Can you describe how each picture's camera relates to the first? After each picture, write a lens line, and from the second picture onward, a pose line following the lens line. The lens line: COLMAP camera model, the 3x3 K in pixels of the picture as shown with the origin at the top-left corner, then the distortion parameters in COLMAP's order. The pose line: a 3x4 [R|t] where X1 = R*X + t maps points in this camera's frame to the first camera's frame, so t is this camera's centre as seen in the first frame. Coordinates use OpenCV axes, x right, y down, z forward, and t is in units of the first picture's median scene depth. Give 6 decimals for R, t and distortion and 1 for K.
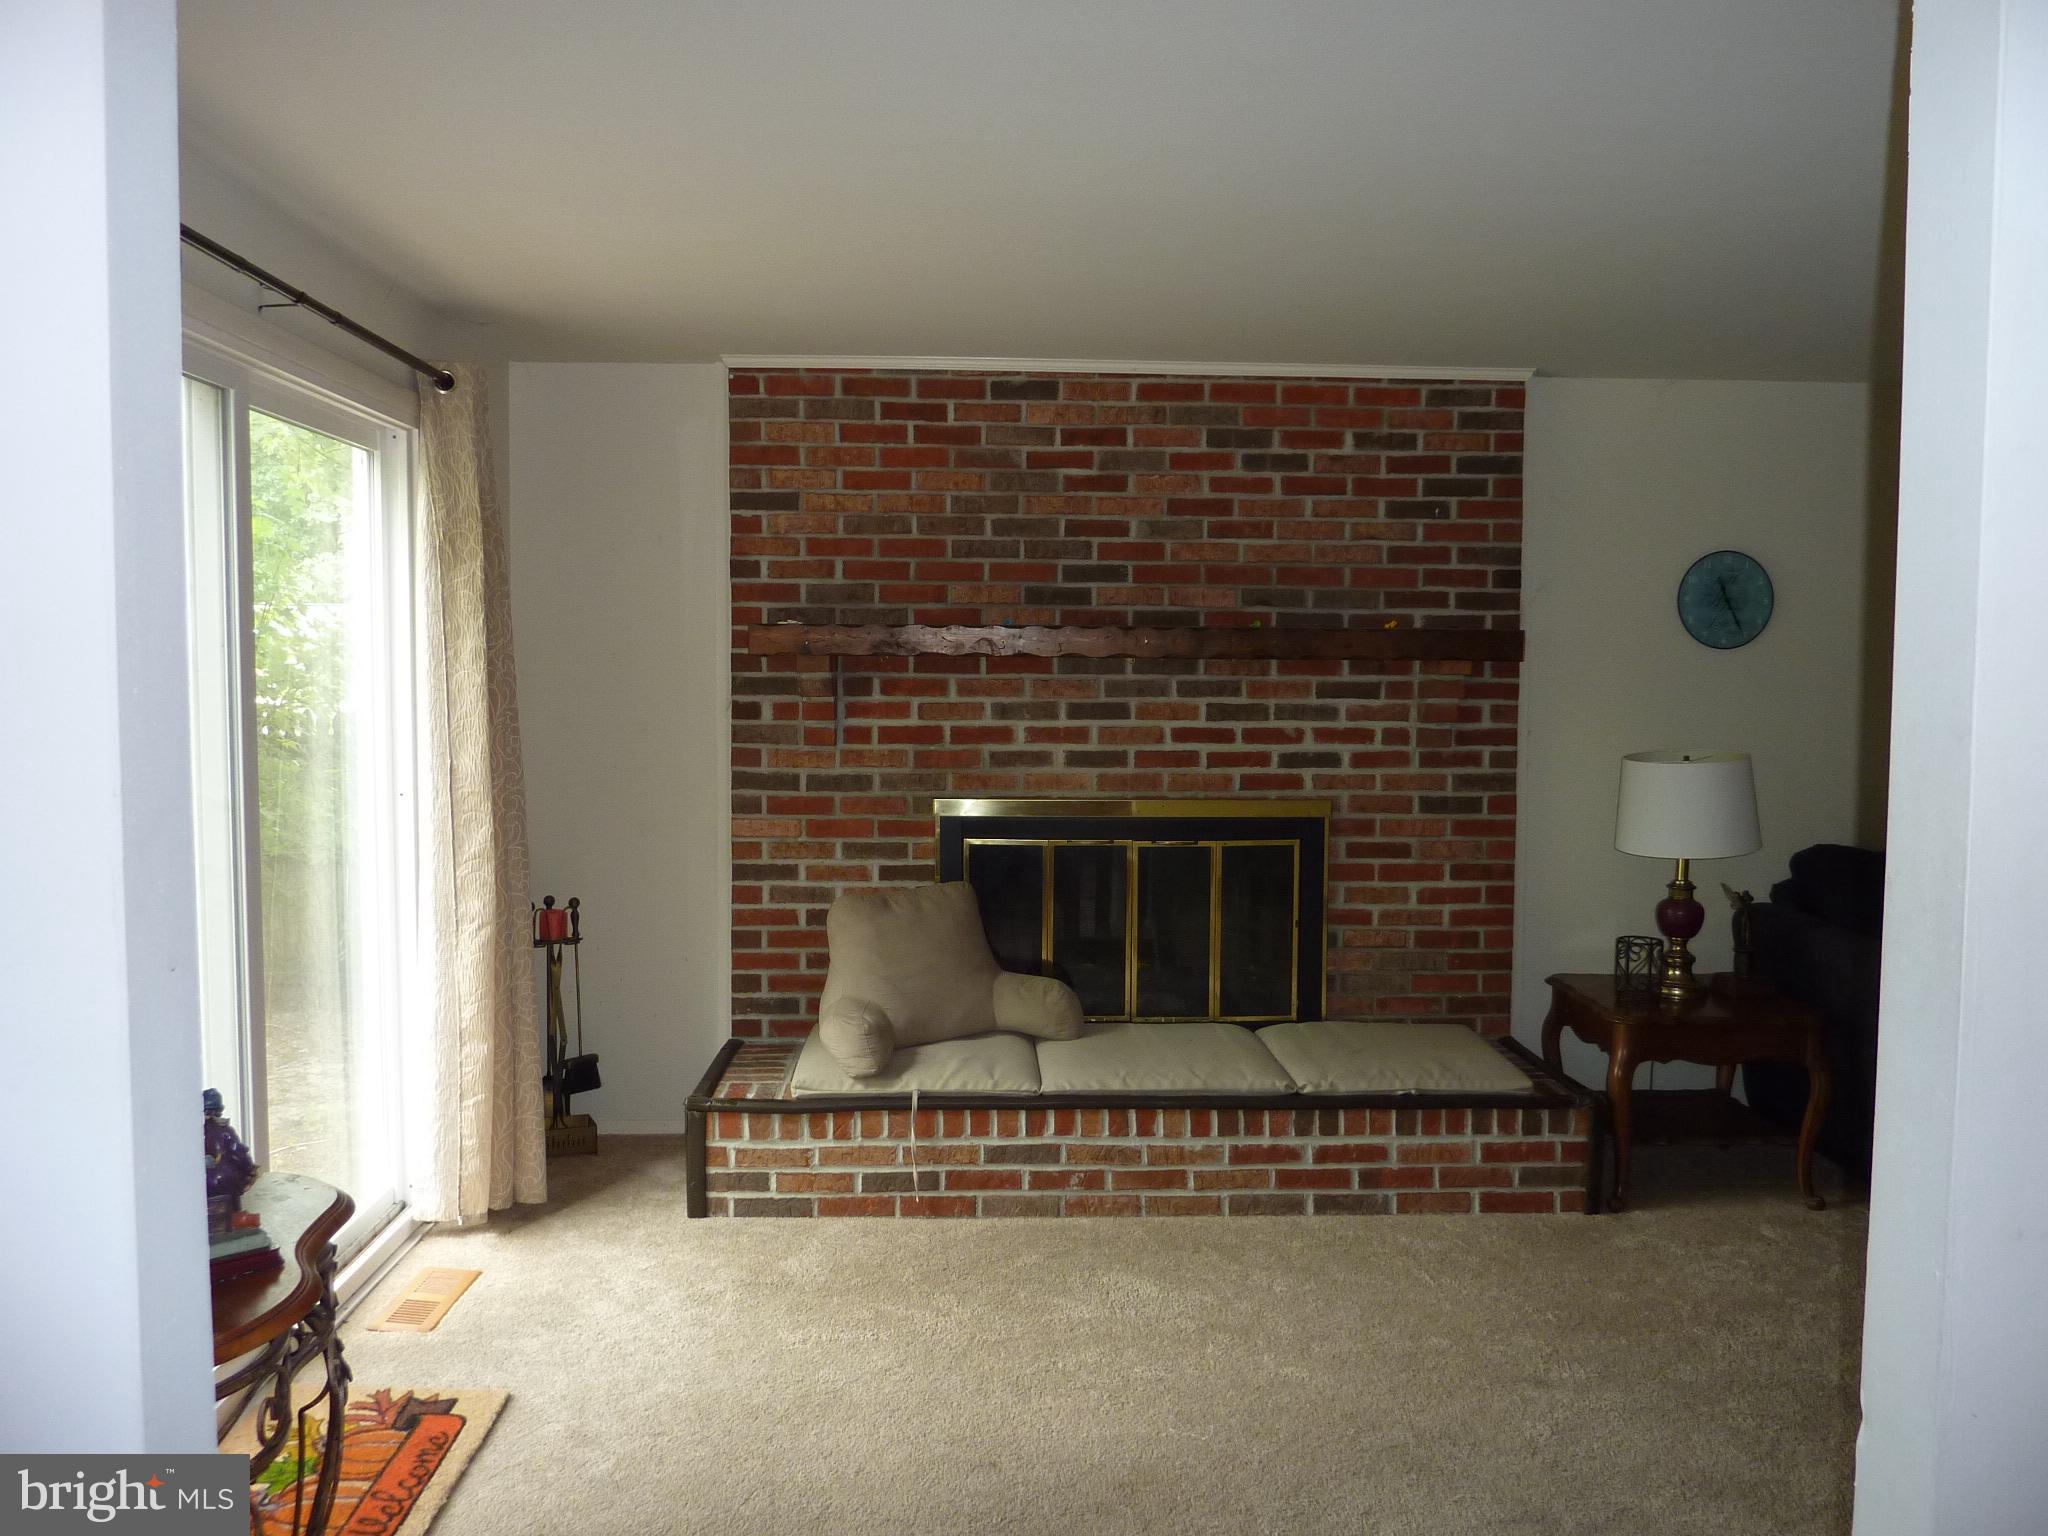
lens RADIAL K [[1540.5, 0, 1024.0], [0, 1540.5, 768.0], [0, 0, 1]] dist [0.016510, -0.075616]
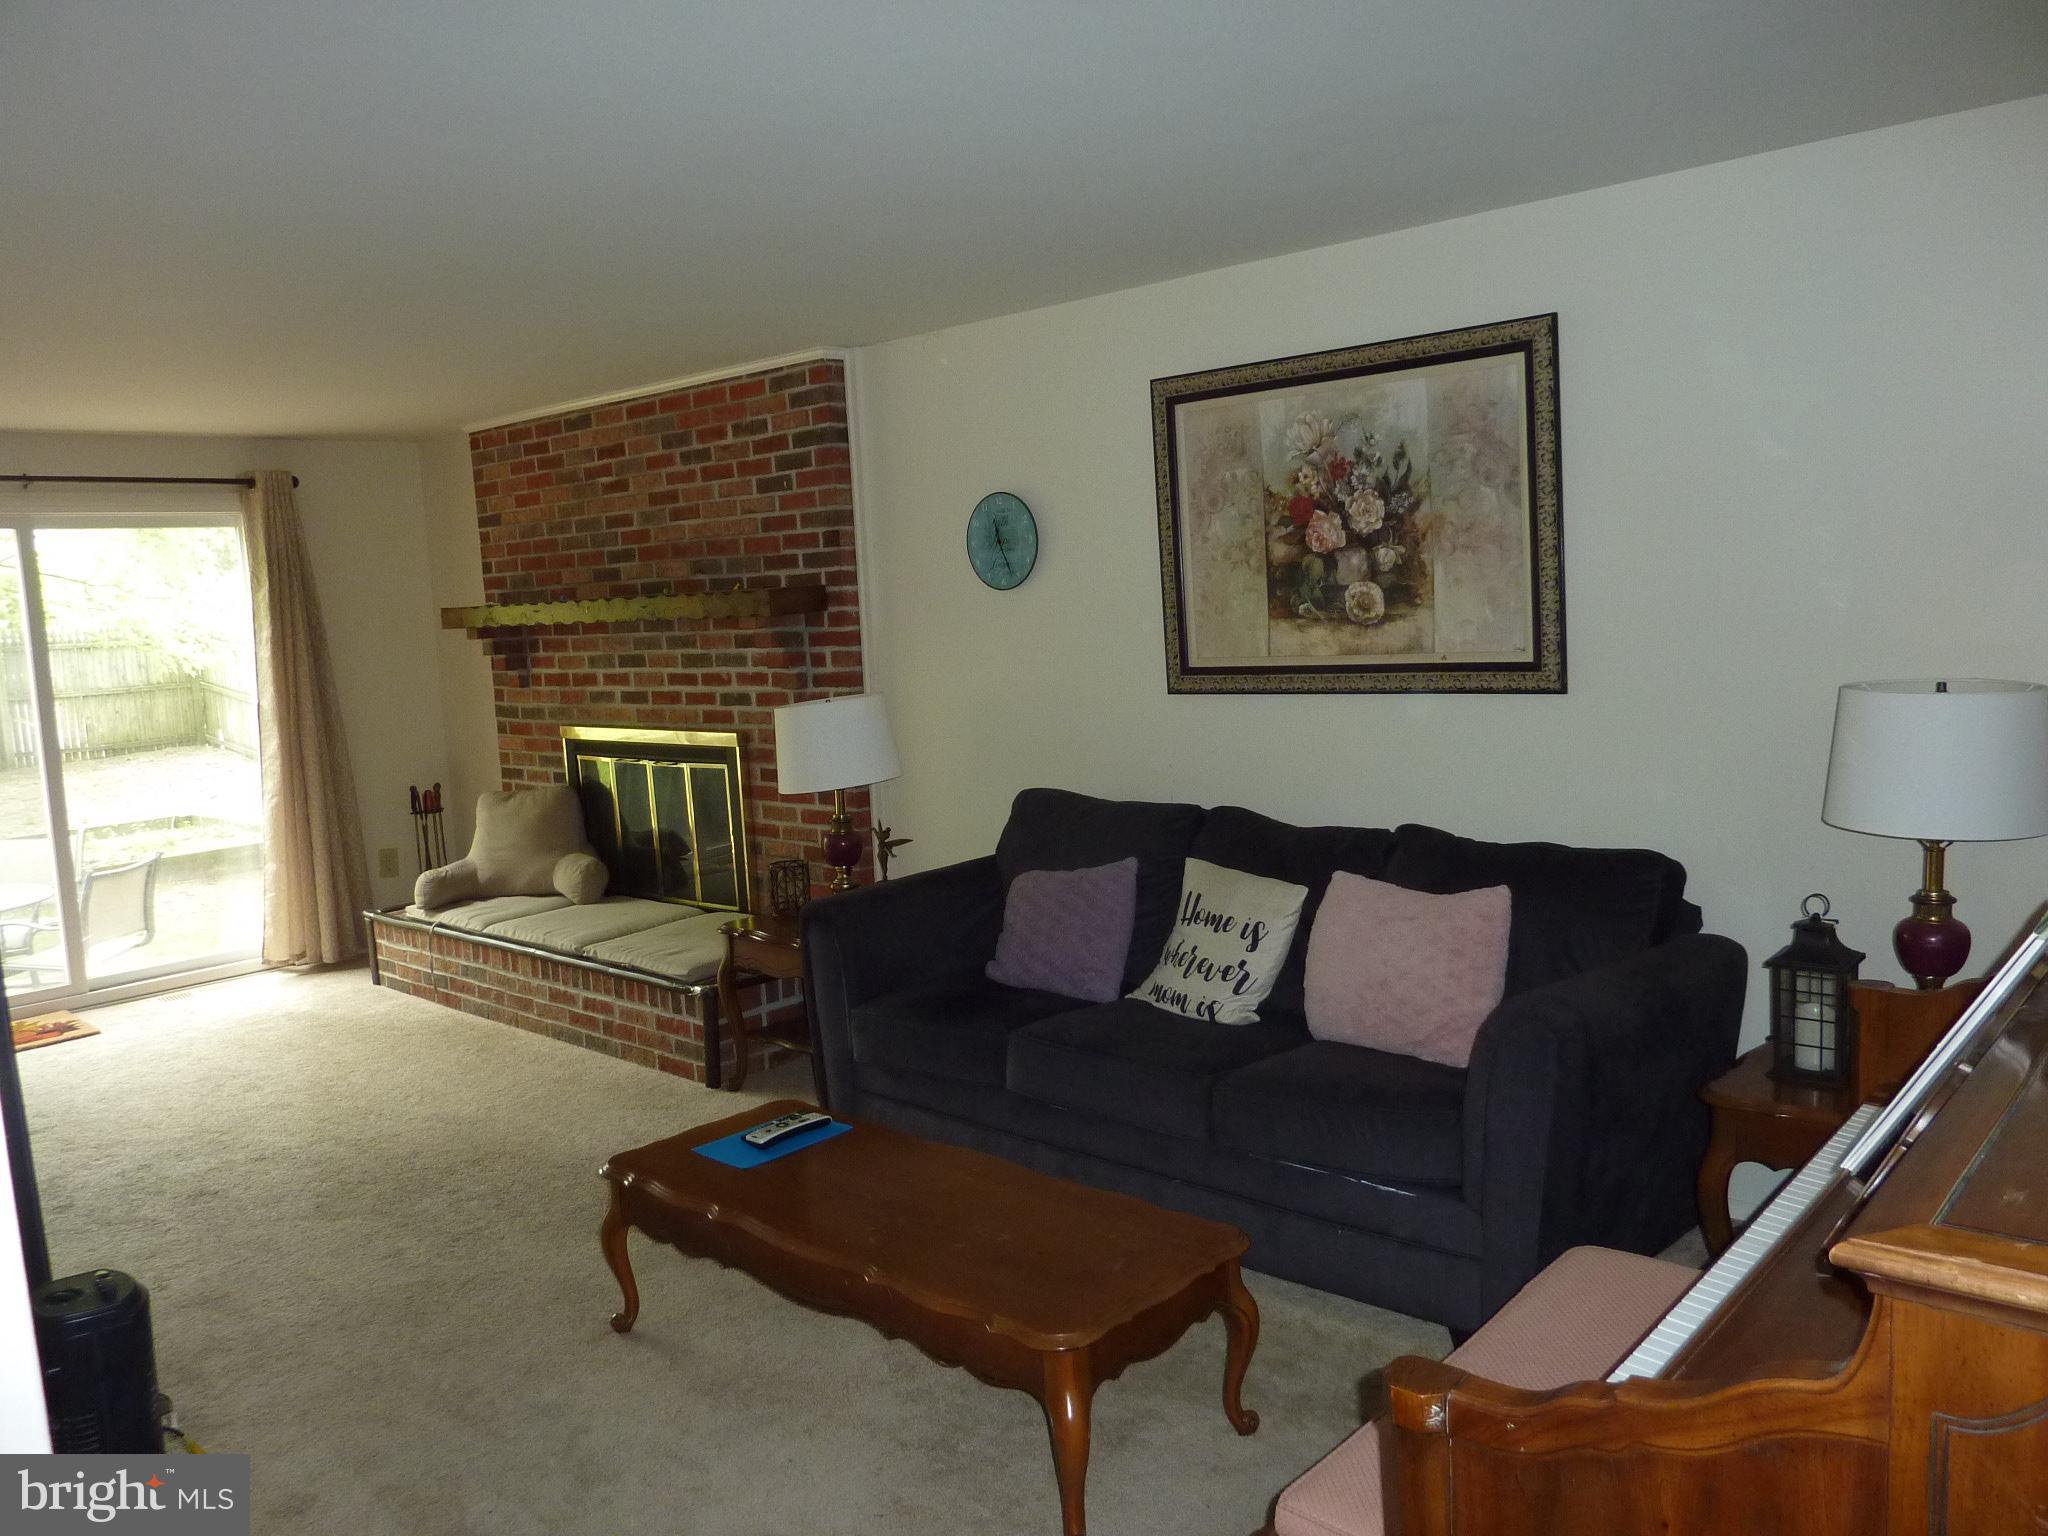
lens RADIAL K [[1540.5, 0, 1024.0], [0, 1540.5, 768.0], [0, 0, 1]] dist [0.016510, -0.075616]
pose [[0.711597, 0.038111, -0.701553, 1.218762], [0.011776, 0.997740, 0.066146, -0.029249], [0.702489, -0.055331, 0.709541, 0.300770]]
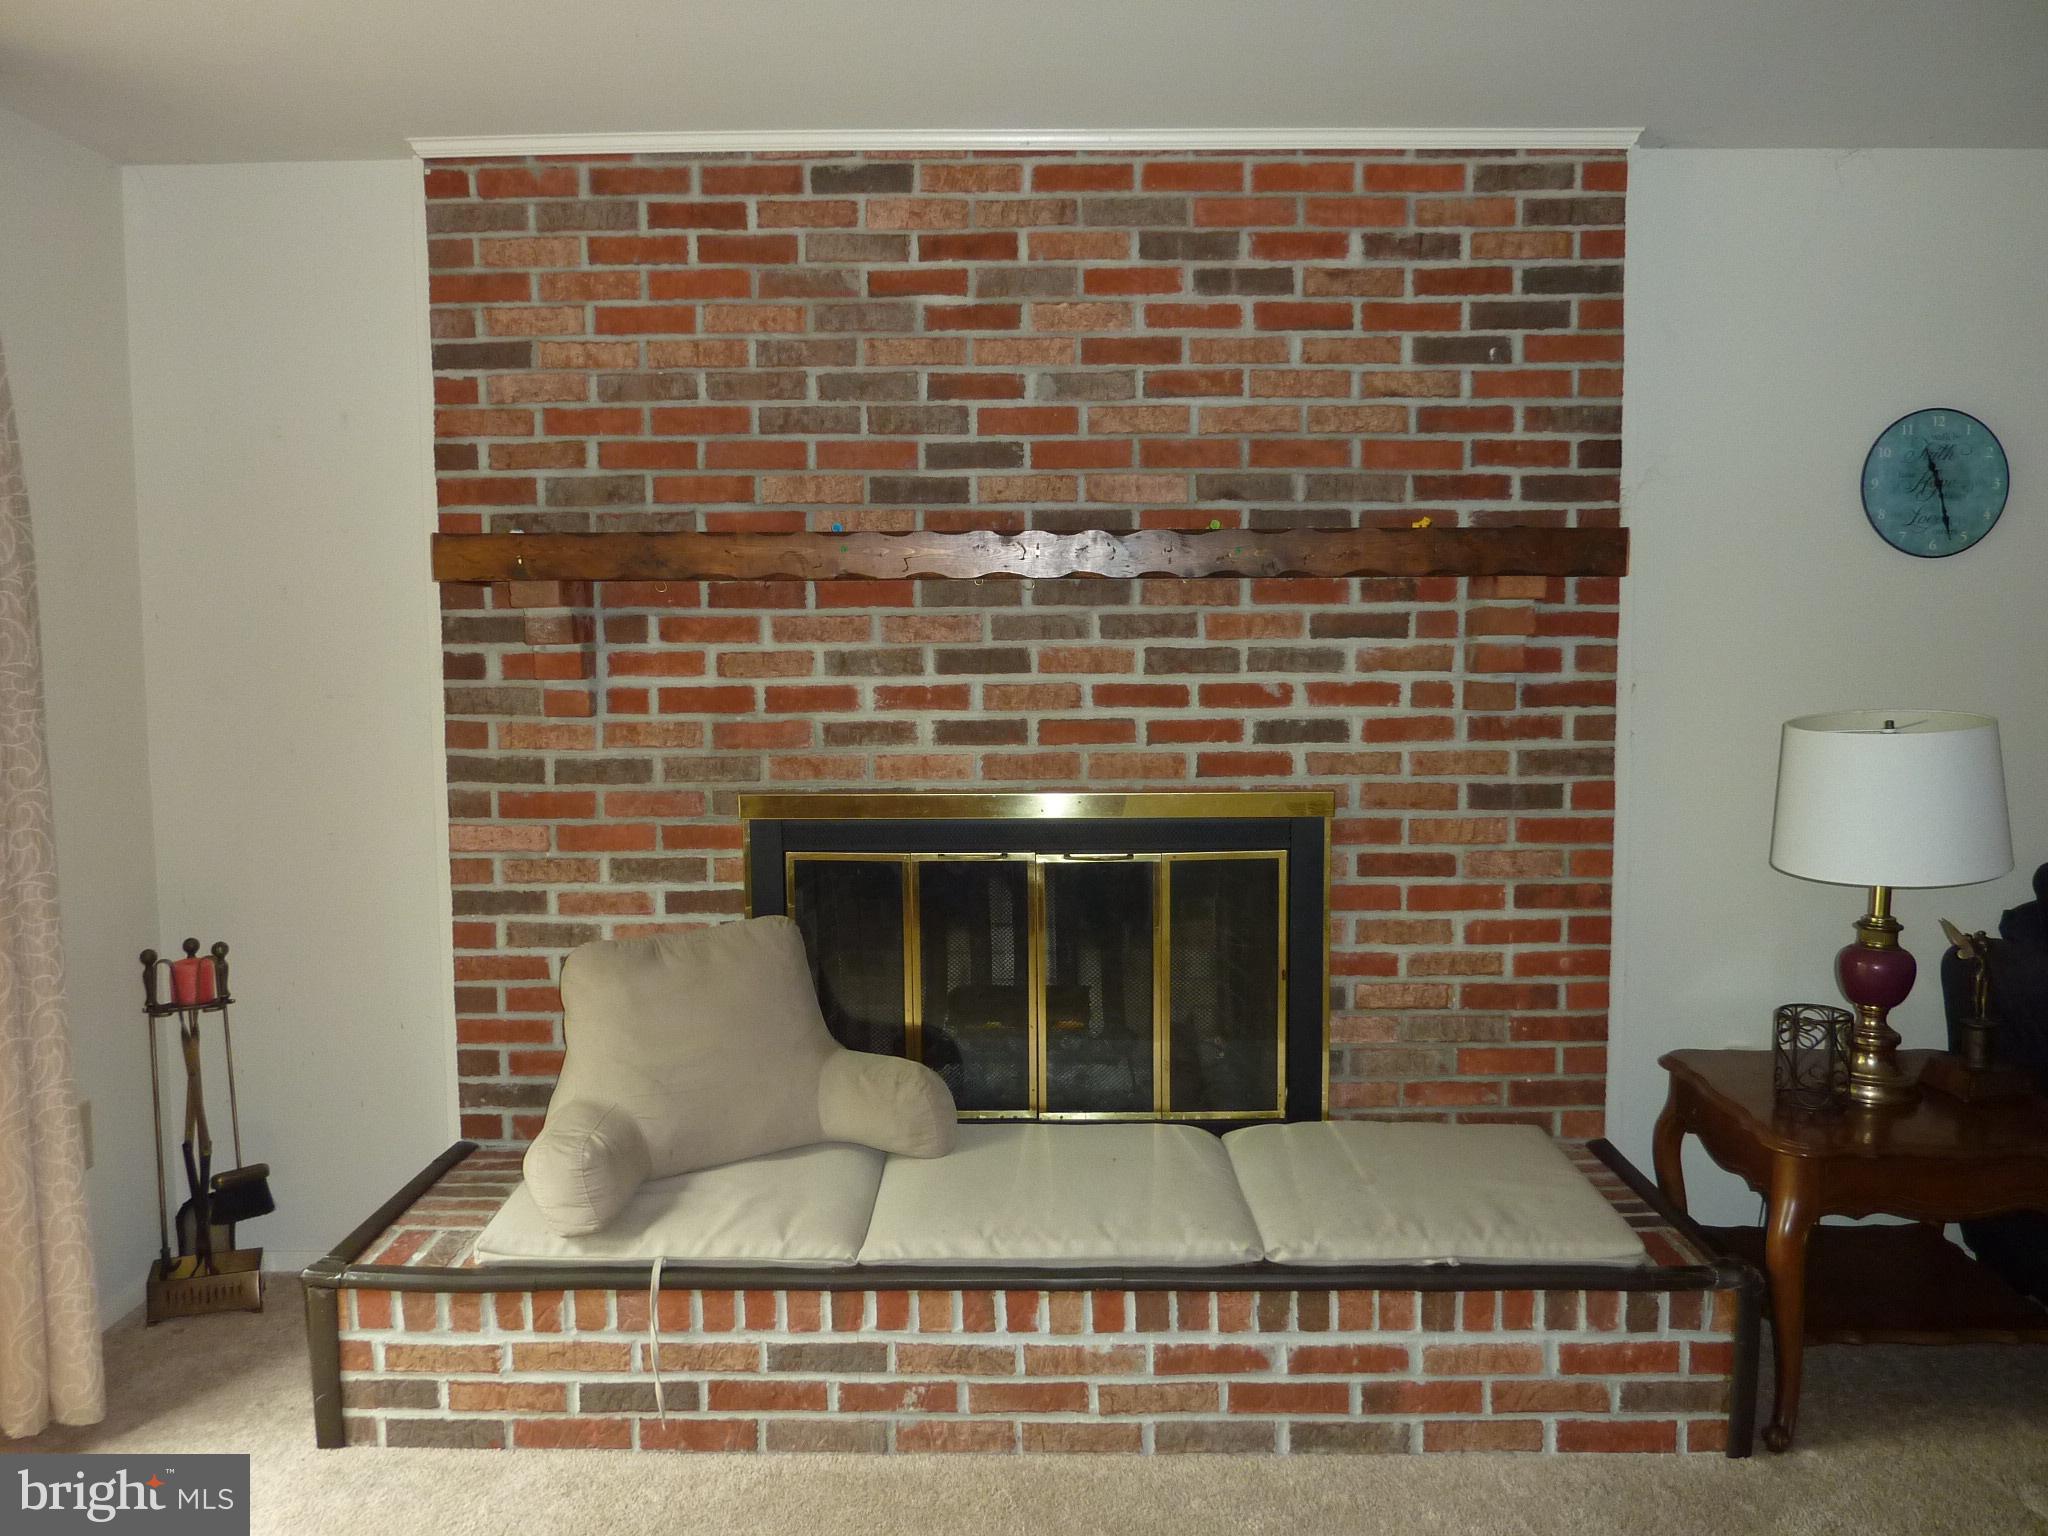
lens RADIAL K [[1551.5, 0, 1019.4], [0, 1551.5, 771.4], [0, 0, 1]] dist [-0.023187, 0.001926]
pose [[0.998667, -0.008081, -0.050989, 0.099034], [0.009285, 0.999683, 0.023417, -0.004656], [0.050784, -0.023859, 0.998425, 0.328392]]
